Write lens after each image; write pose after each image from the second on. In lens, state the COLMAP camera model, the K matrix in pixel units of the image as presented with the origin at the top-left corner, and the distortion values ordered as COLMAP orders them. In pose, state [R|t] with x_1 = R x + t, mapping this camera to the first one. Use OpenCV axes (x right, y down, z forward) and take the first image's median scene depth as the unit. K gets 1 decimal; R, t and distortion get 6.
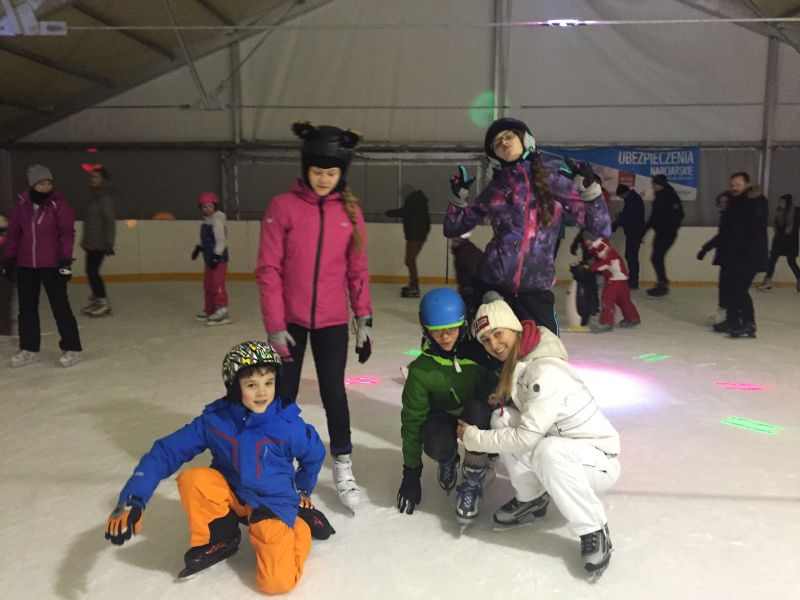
lens RADIAL K [[672.6, 0, 401.4], [0, 672.6, 298.5], [0, 0, 1]] dist [0.037642, -0.055613]
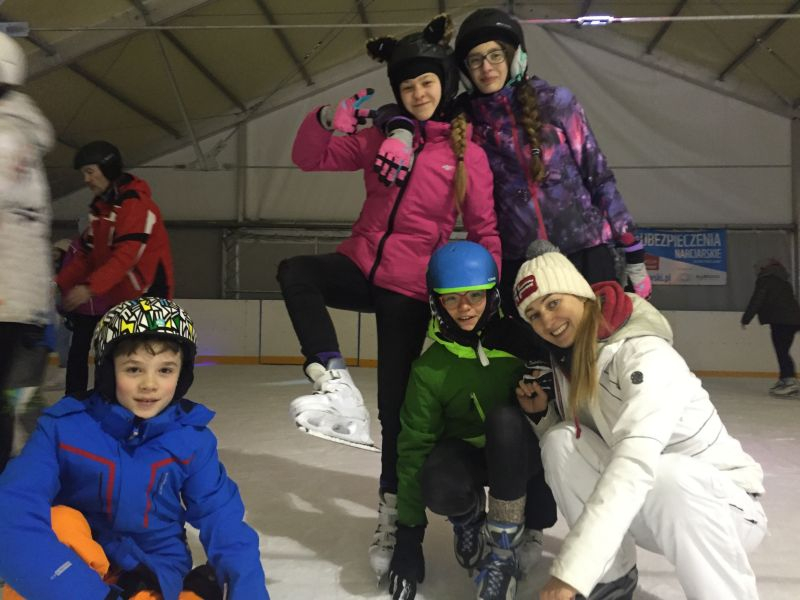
lens RADIAL K [[672.6, 0, 400.9], [0, 672.6, 300.3], [0, 0, 1]] dist [0.037642, -0.055613]
pose [[0.999819, 0.008908, -0.016800, 0.003725], [-0.011422, 0.987678, -0.156082, 0.036240], [0.015203, 0.156246, 0.987601, 0.096724]]
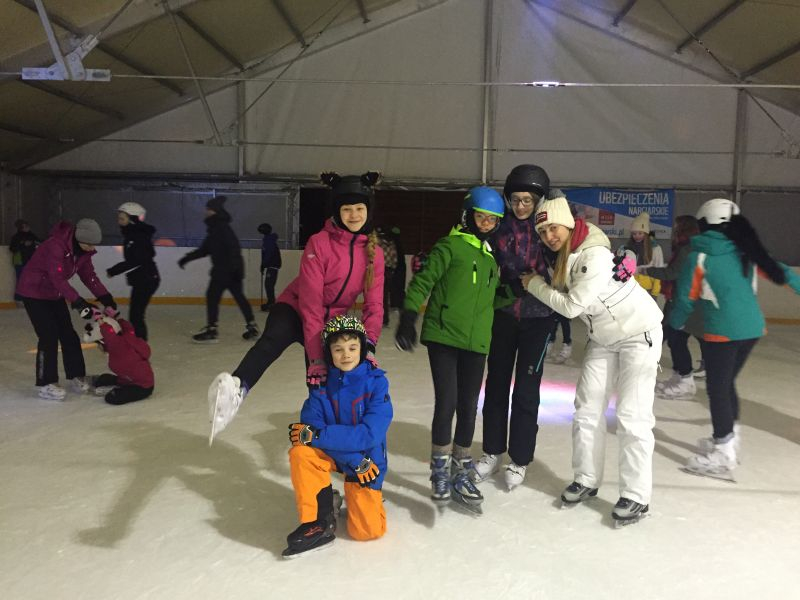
lens RADIAL K [[669.8, 0, 408.6], [0, 669.8, 297.7], [0, 0, 1]] dist [0.031002, 0.005945]
pose [[0.999401, 0.018829, 0.029038, -0.010854], [-0.017442, 0.998728, -0.047316, 0.007569], [-0.029892, 0.046781, 0.998458, -0.060942]]
